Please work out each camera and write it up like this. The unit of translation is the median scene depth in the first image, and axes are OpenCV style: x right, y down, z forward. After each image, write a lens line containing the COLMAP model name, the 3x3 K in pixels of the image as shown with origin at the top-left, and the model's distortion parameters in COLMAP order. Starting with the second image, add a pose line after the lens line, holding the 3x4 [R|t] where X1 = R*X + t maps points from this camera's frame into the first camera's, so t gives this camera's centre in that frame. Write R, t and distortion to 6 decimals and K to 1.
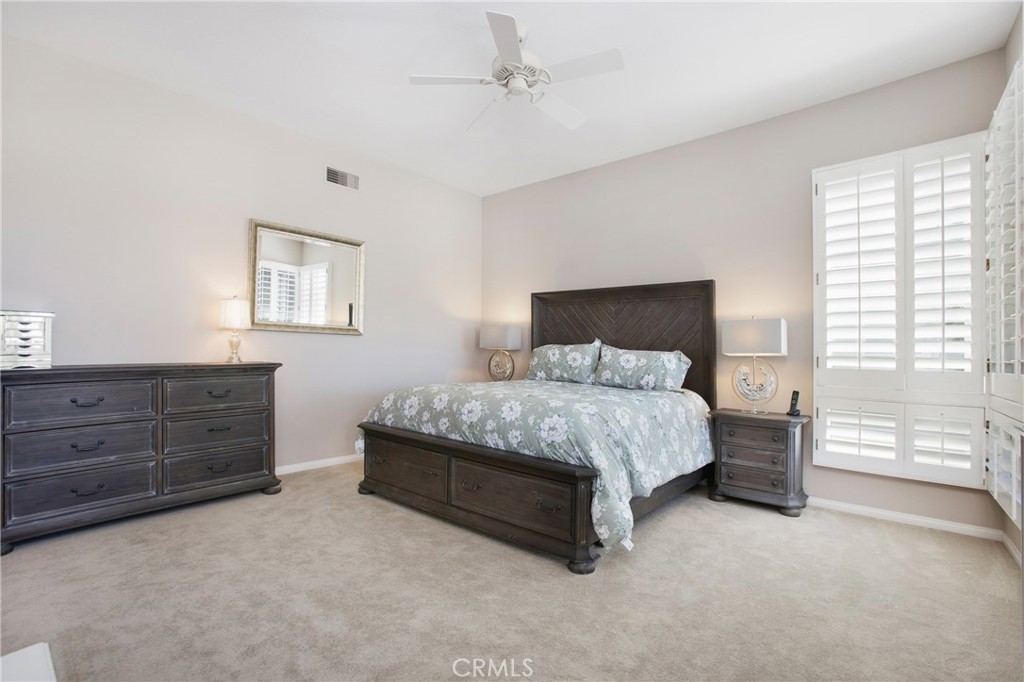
lens RADIAL K [[487.1, 0, 512.0], [0, 487.1, 341.0], [0, 0, 1]] dist [-0.028739, 0.001018]
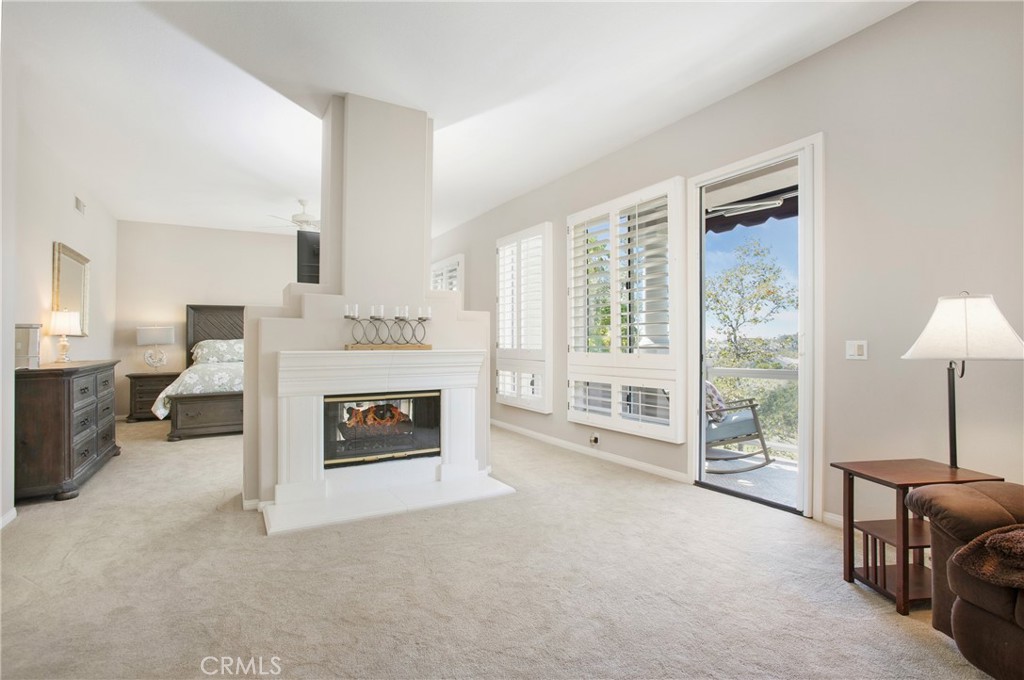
lens RADIAL K [[487.1, 0, 512.0], [0, 487.1, 340.0], [0, 0, 1]] dist [-0.028739, 0.001018]
pose [[0.292042, -0.022359, 0.956144, -1.169515], [-0.008135, 0.999632, 0.025861, -0.040545], [-0.956371, -0.015330, 0.291752, -0.368993]]
